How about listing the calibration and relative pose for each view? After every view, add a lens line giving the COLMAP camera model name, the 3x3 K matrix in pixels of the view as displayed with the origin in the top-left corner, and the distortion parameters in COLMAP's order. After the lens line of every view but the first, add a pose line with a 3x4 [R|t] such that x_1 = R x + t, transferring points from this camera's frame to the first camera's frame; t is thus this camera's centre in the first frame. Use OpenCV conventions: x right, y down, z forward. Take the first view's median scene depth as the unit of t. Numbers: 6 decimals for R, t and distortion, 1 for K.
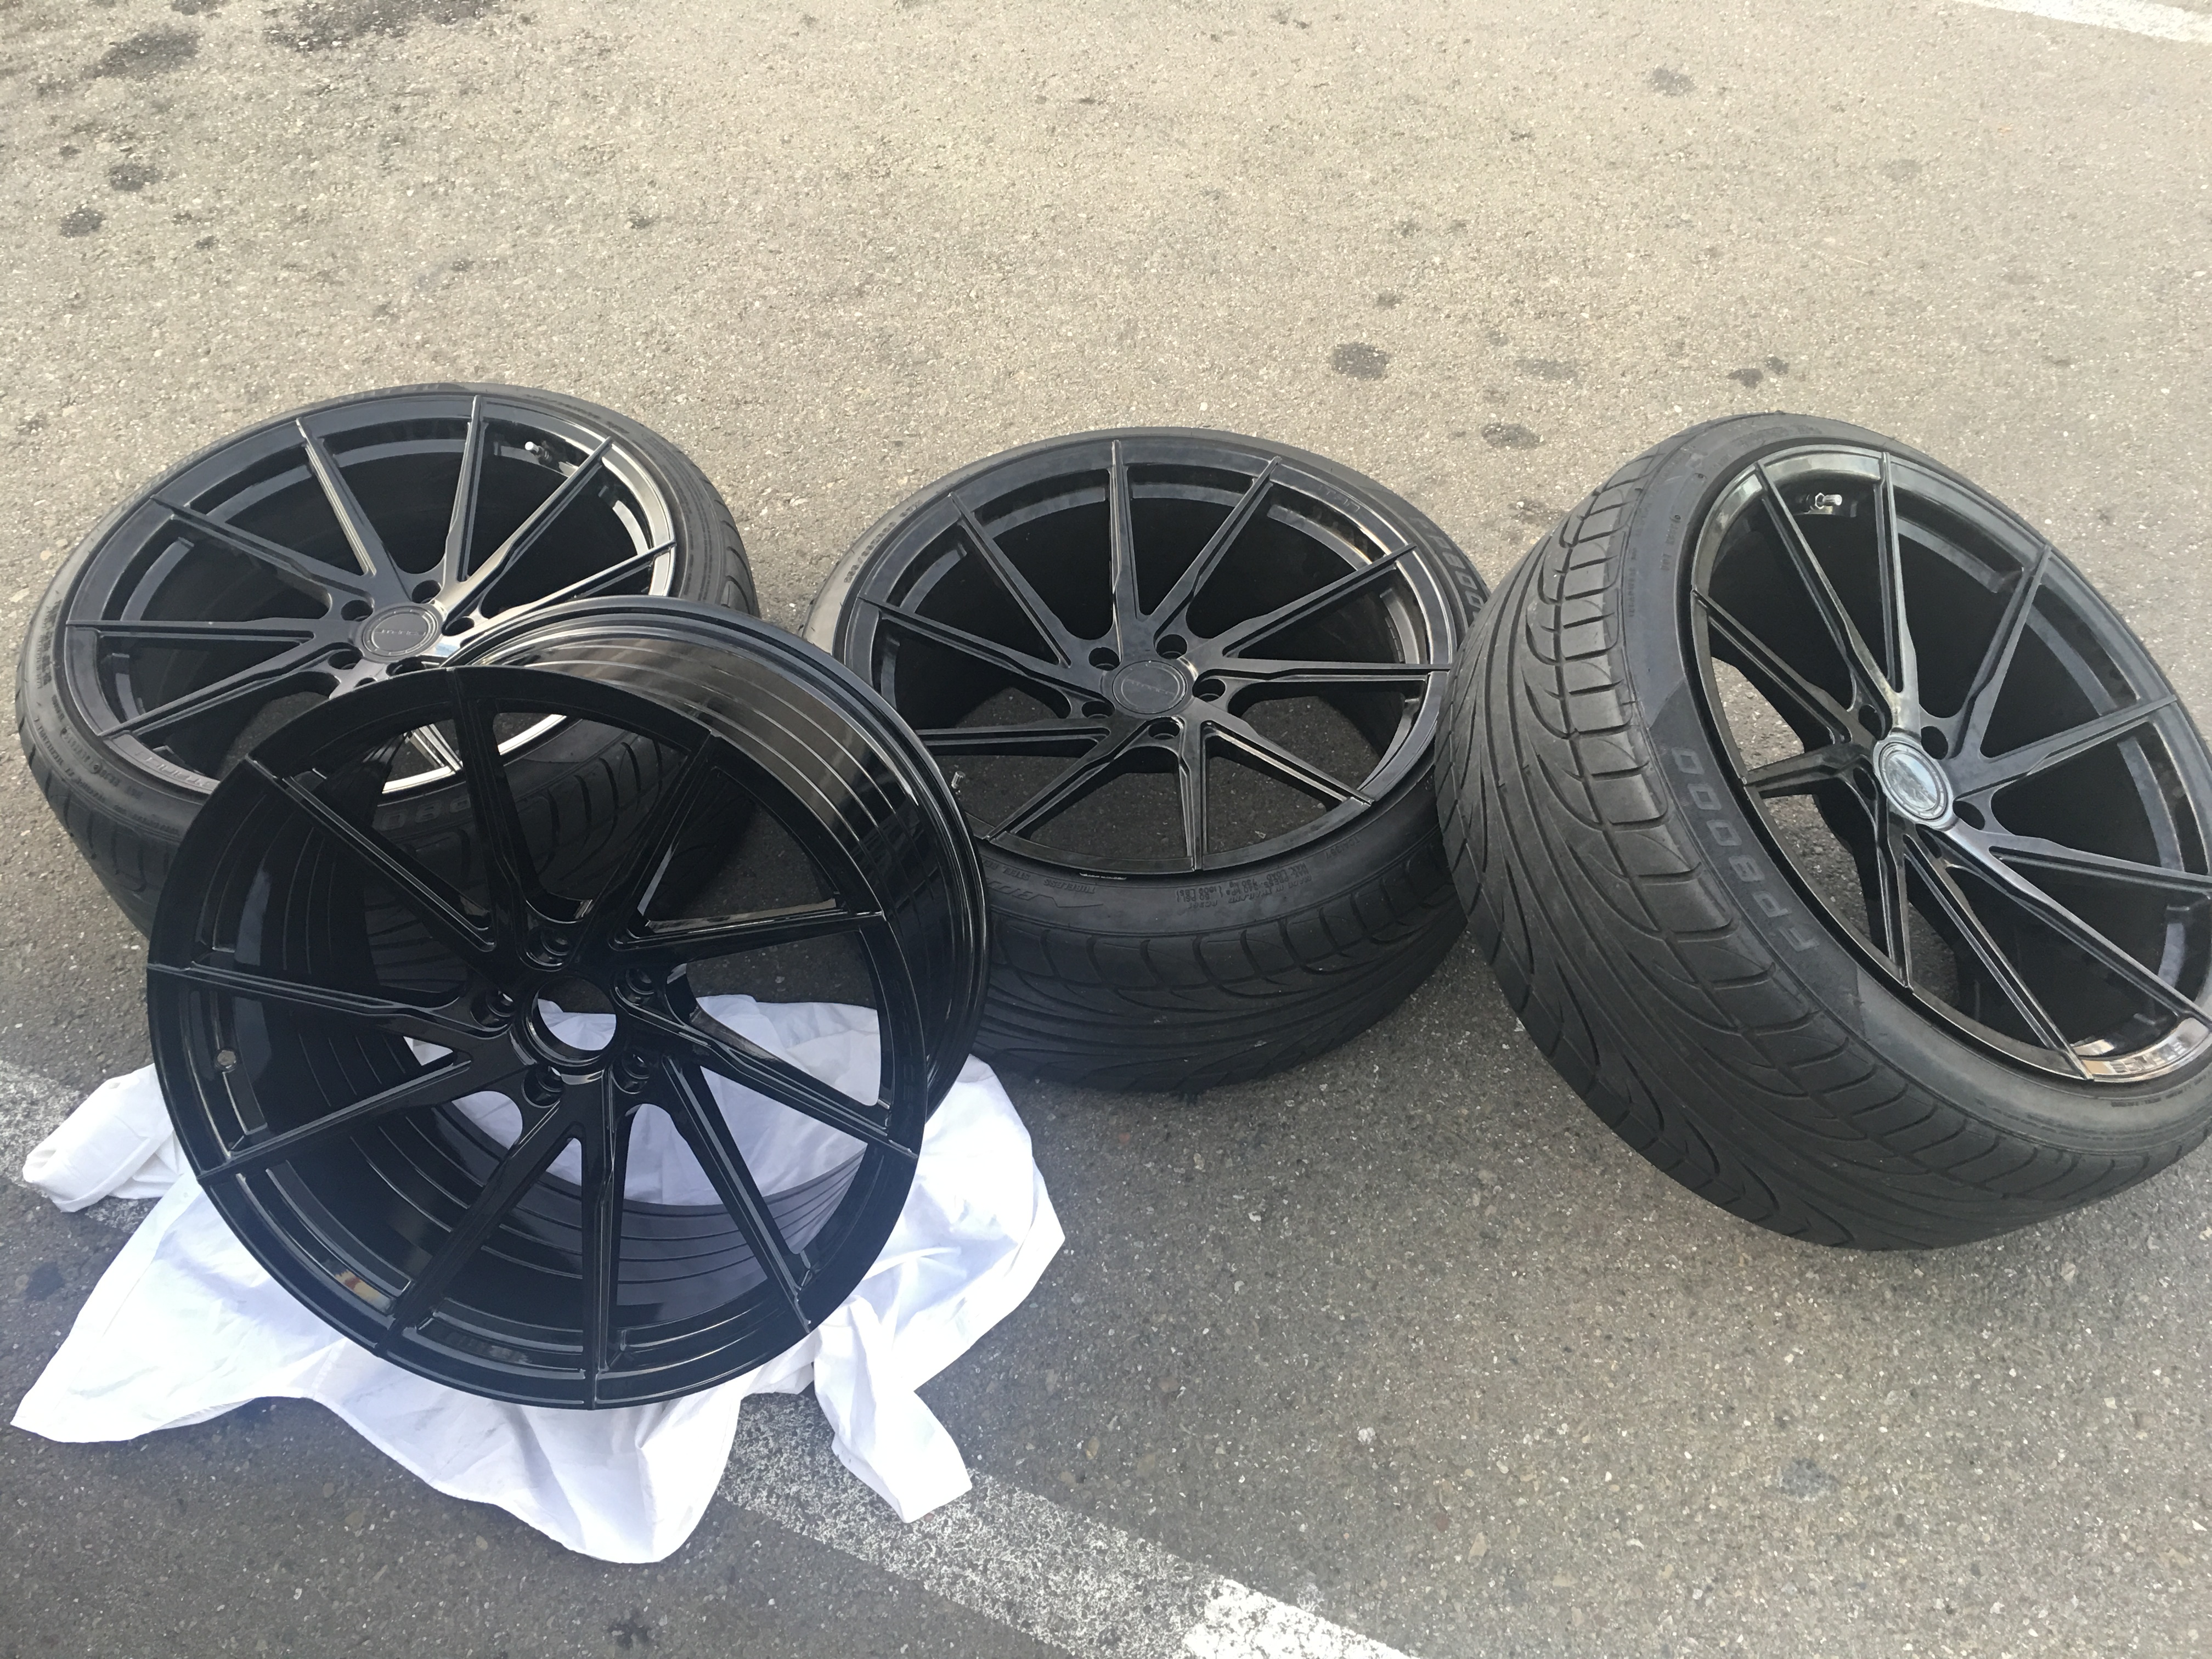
lens RADIAL K [[1998.2, 0, 1106.0], [0, 1998.2, 829.5], [0, 0, 1]] dist [-0.001065, -0.021703]
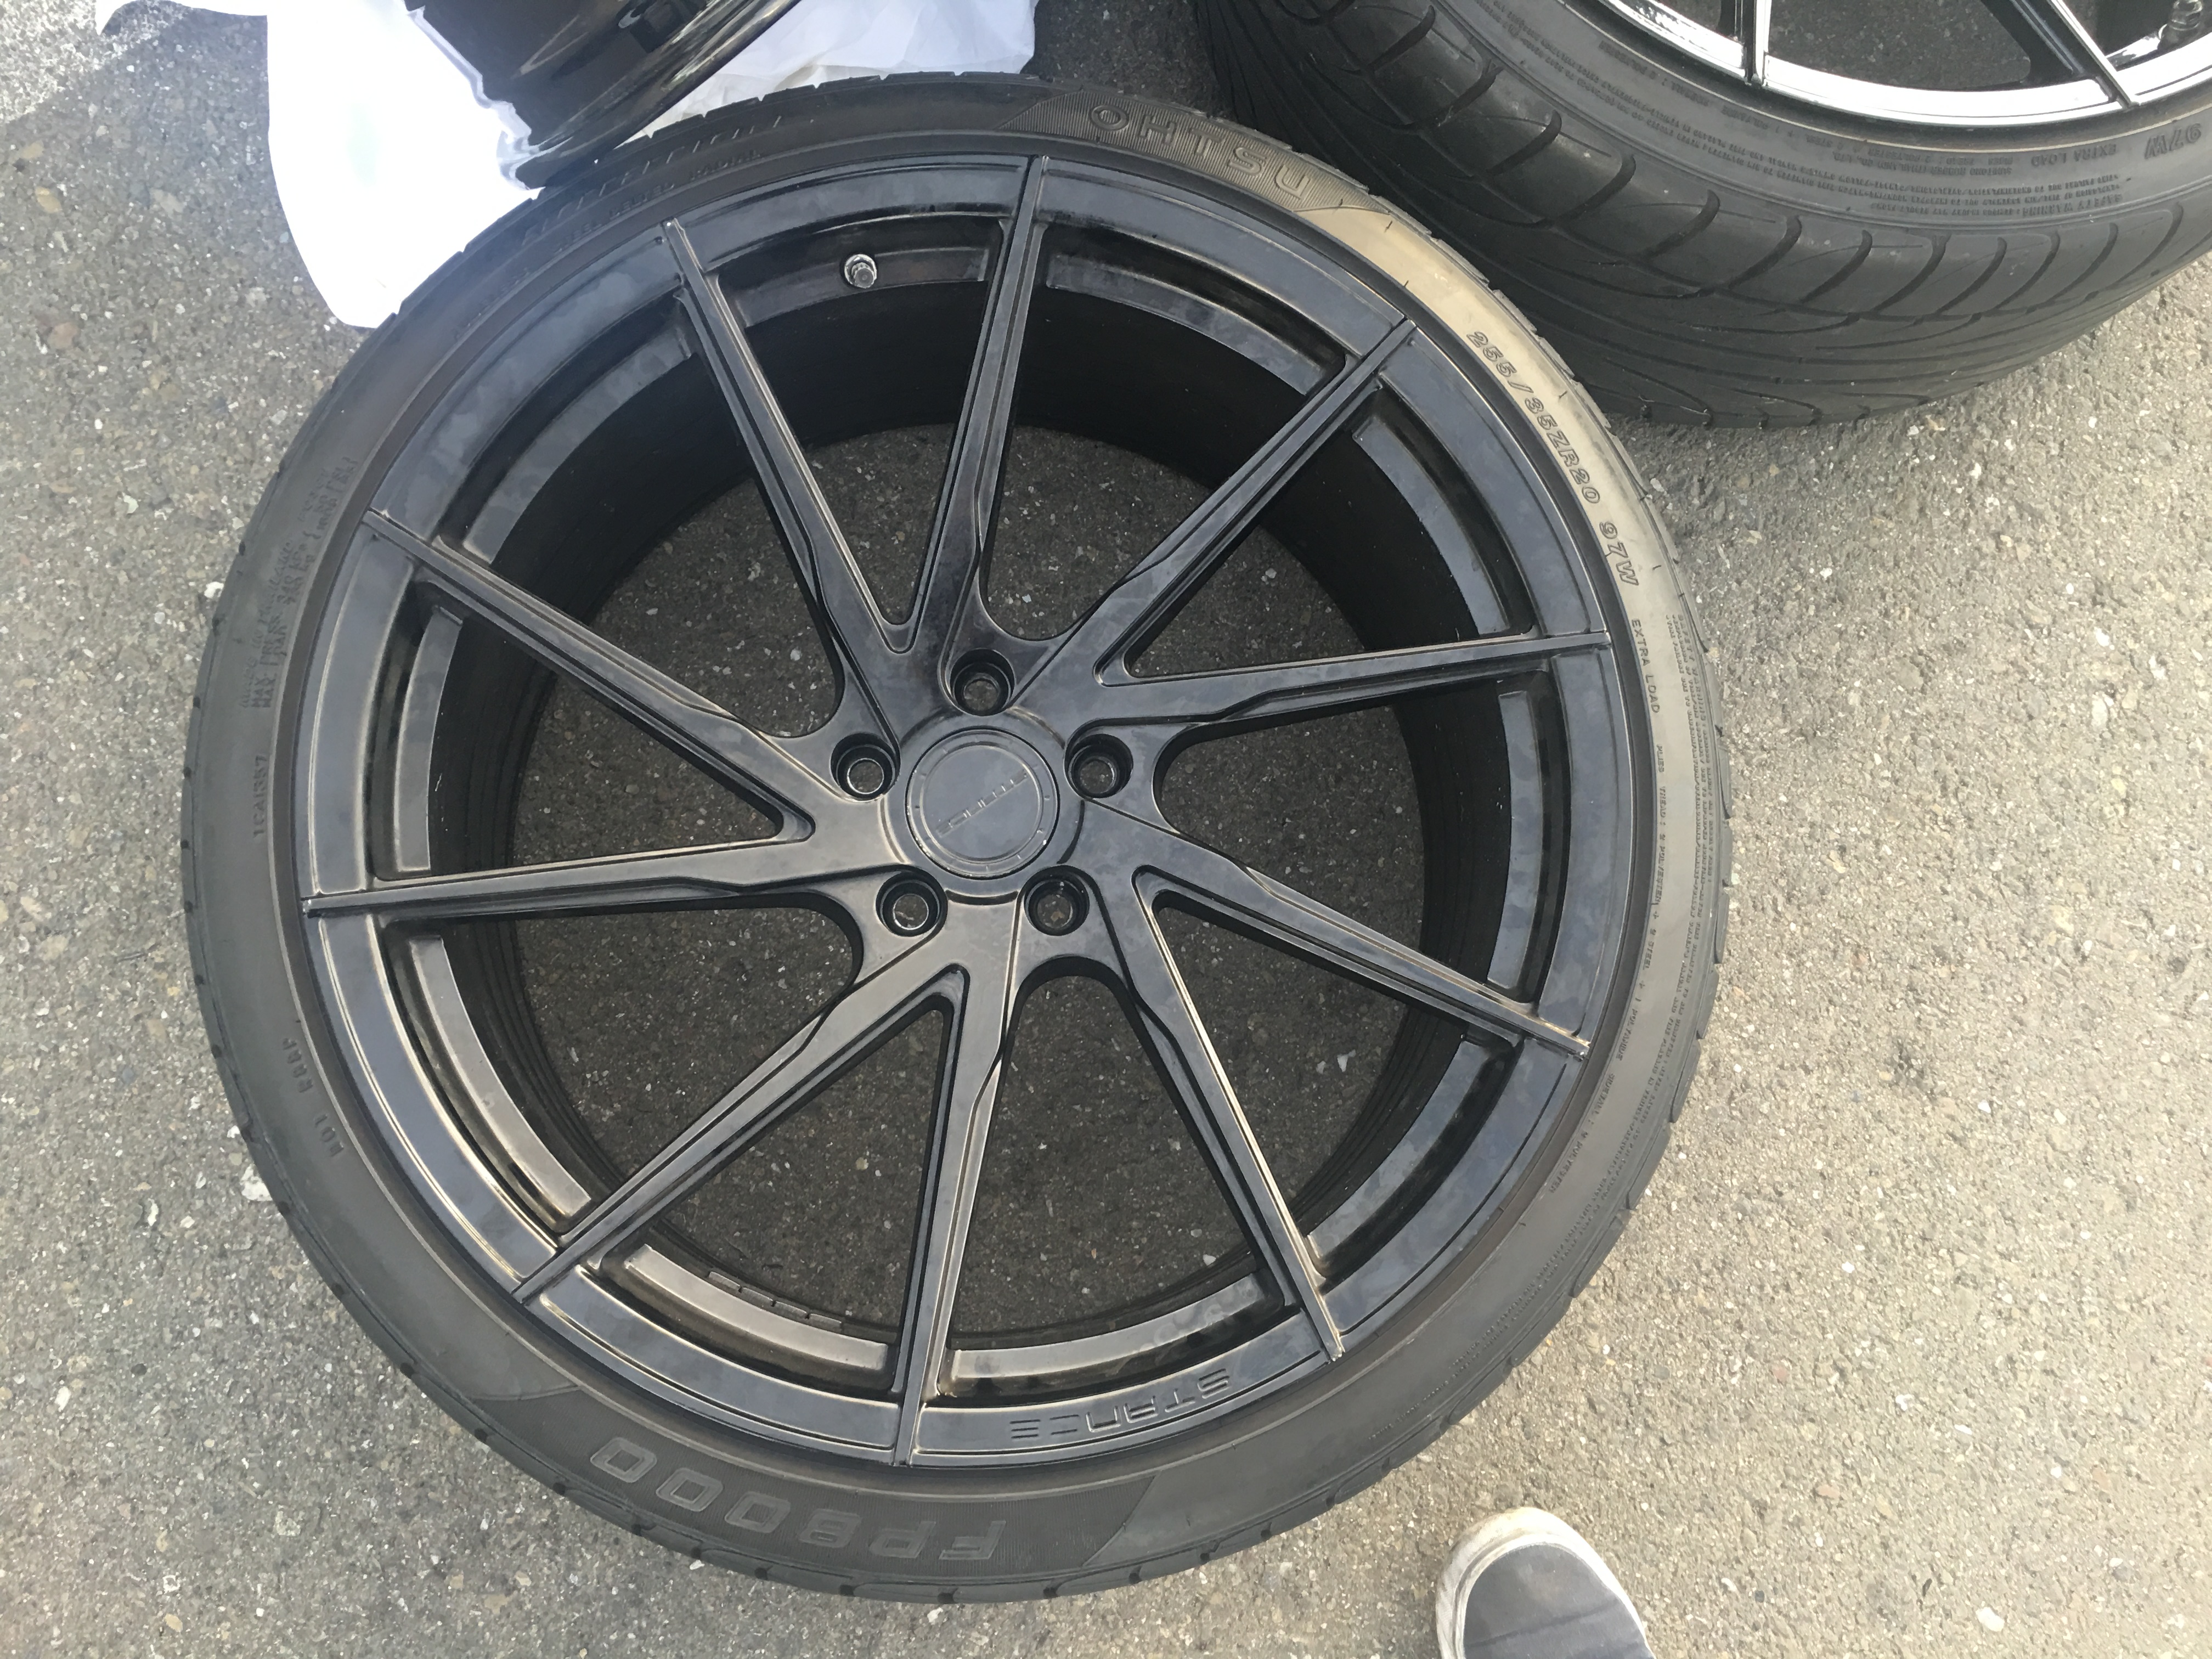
lens RADIAL K [[1998.2, 0, 1106.0], [0, 1998.2, 829.5], [0, 0, 1]] dist [-0.001065, -0.021703]
pose [[-0.504604, 0.850184, -0.150207, 0.091650], [-0.694450, -0.296327, 0.655690, -0.439362], [0.512947, 0.435175, 0.739938, 0.712016]]
